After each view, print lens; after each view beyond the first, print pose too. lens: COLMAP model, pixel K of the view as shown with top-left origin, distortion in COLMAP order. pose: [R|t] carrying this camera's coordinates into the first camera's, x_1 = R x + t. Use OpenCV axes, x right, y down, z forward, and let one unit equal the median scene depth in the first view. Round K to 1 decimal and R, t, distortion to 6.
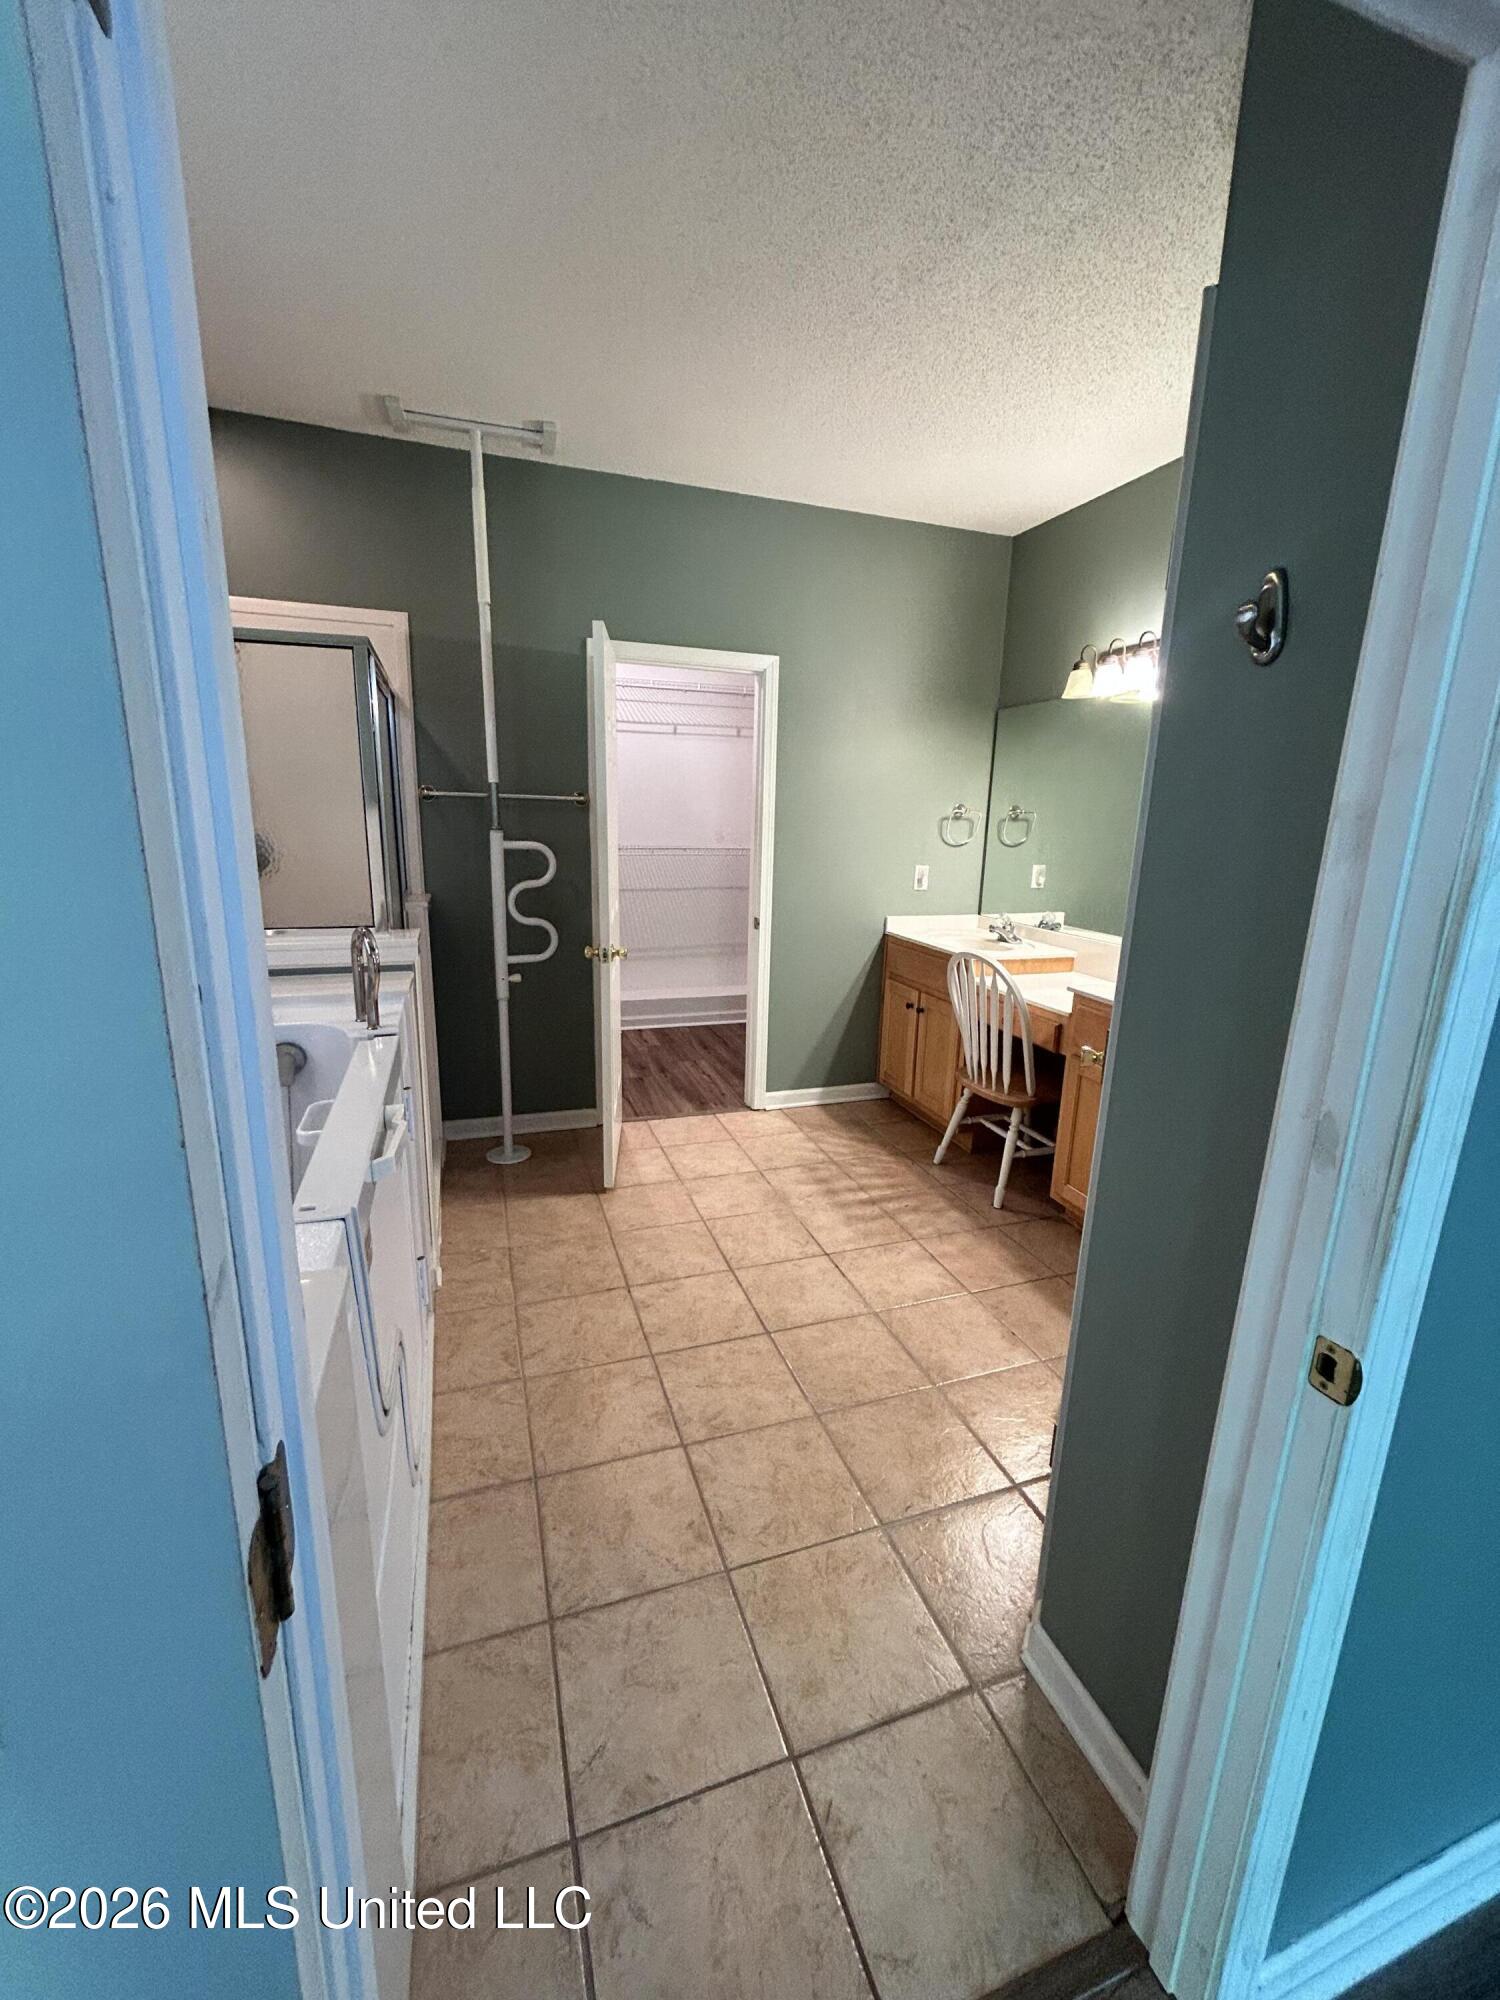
lens RADIAL K [[812.6, 0, 748.4], [0, 812.6, 996.7], [0, 0, 1]] dist [0.002334, 0.000634]
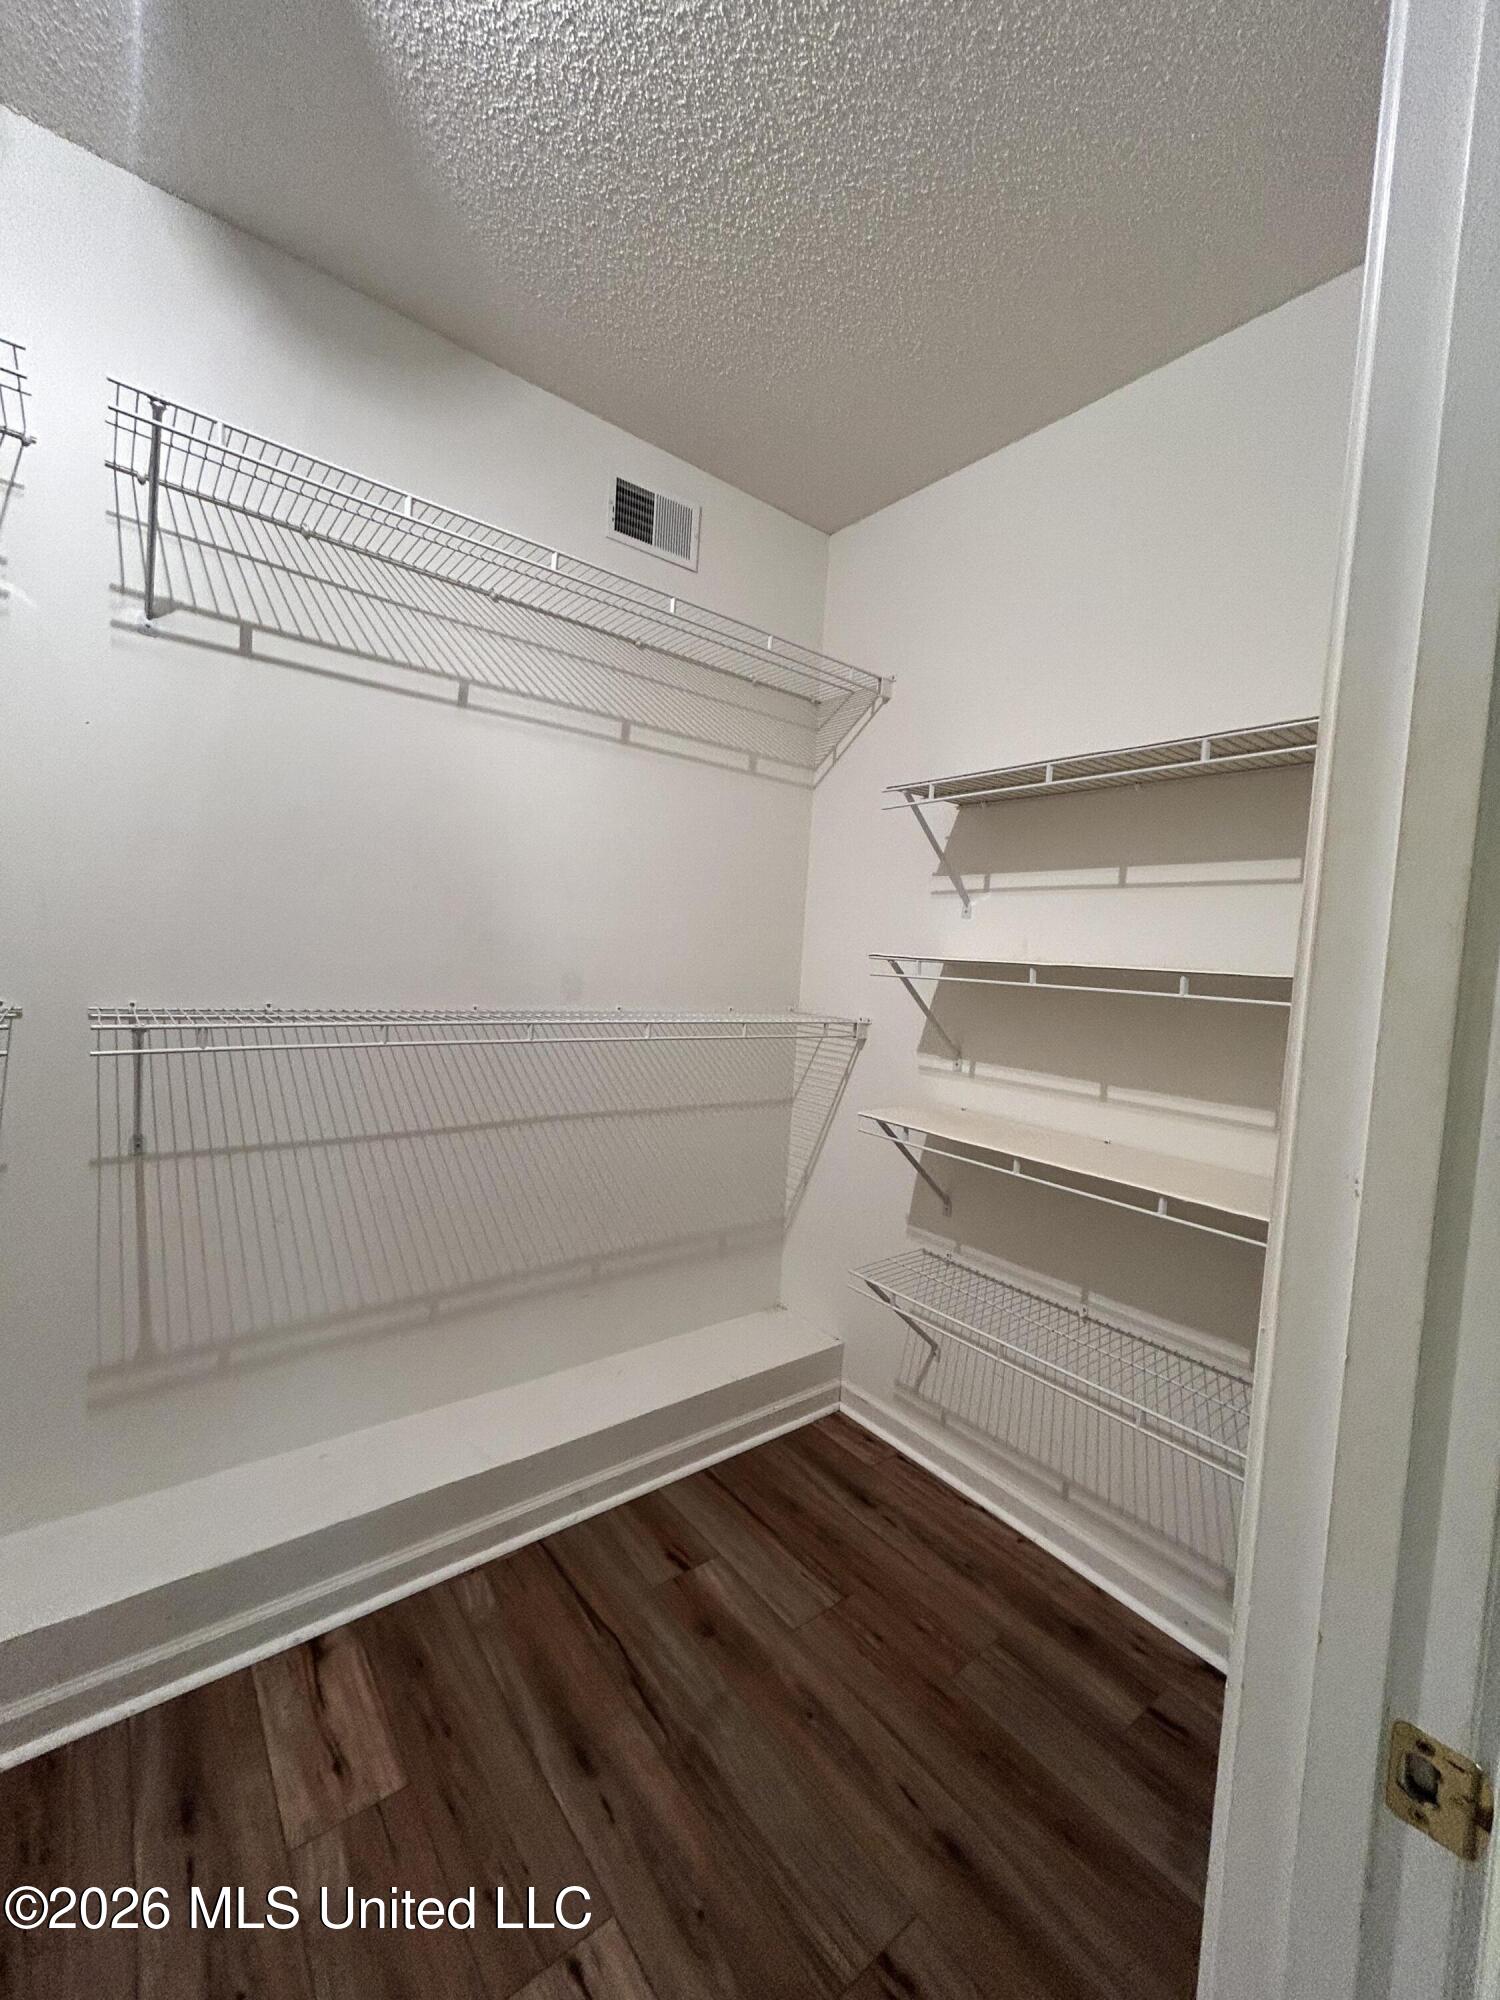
lens RADIAL K [[796.8, 0, 754.8], [0, 796.8, 989.5], [0, 0, 1]] dist [-0.000219, 0.000207]
pose [[0.938573, 0.013468, 0.344817, -0.162272], [0.040998, 0.987809, -0.150178, -0.257495], [-0.342636, 0.155090, 0.926579, 1.183349]]
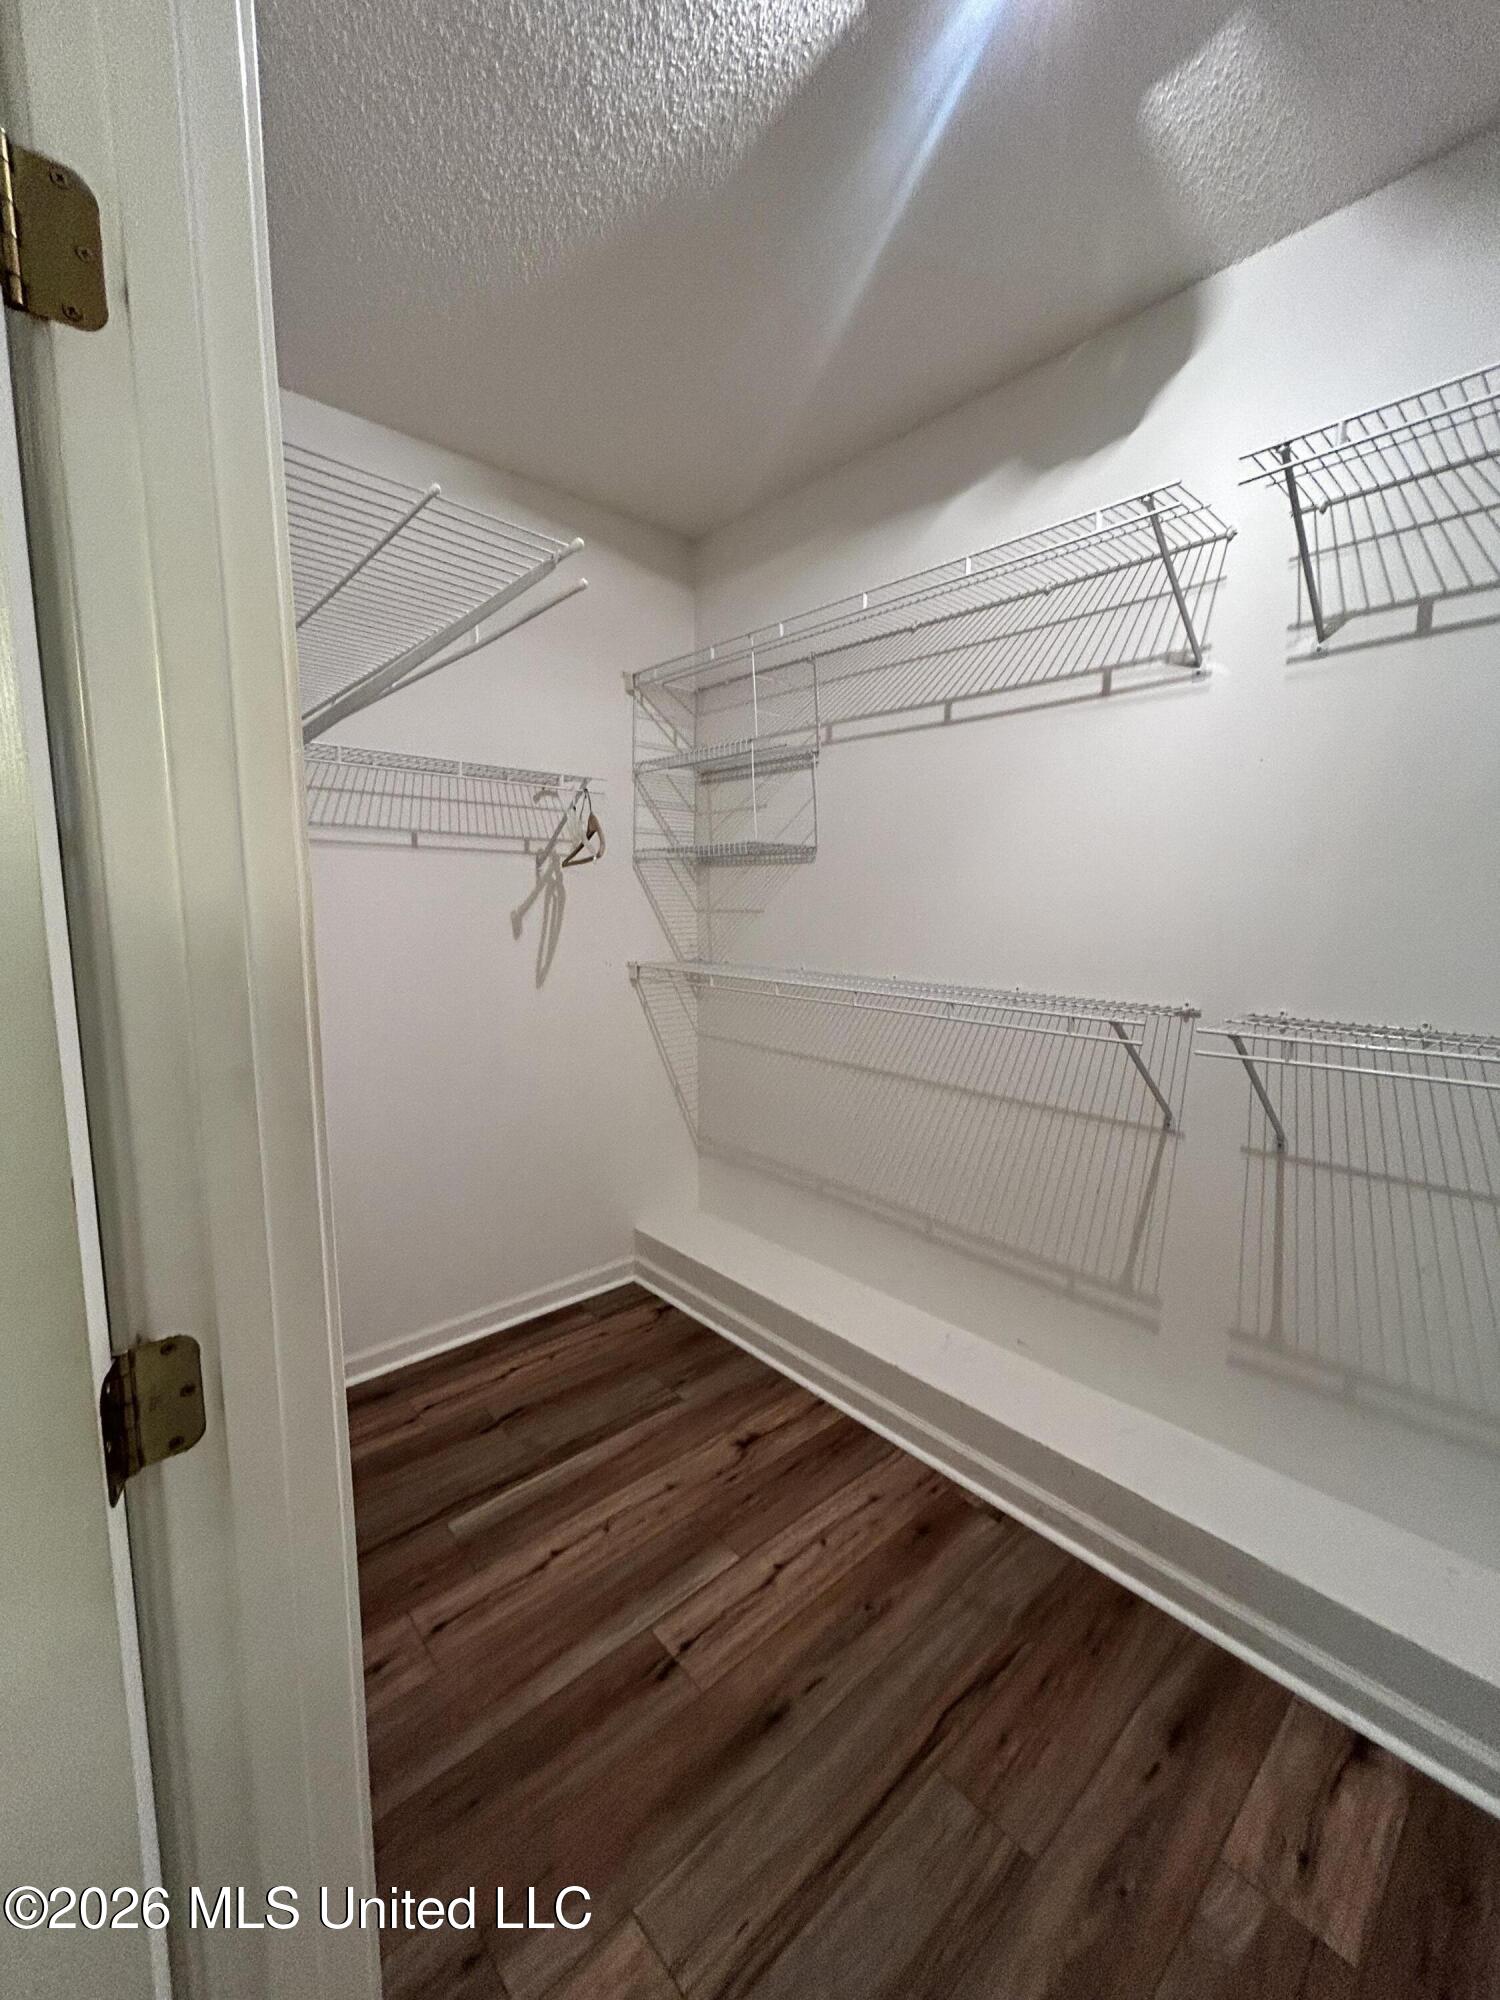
lens RADIAL K [[815.1, 0, 760.2], [0, 815.1, 1012.5], [0, 0, 1]] dist [0.014531, -0.000155]
pose [[0.408386, 0.084415, -0.908898, 0.012228], [-0.208138, 0.978096, -0.002678, -0.264979], [0.888763, 0.190270, 0.417011, 1.240670]]
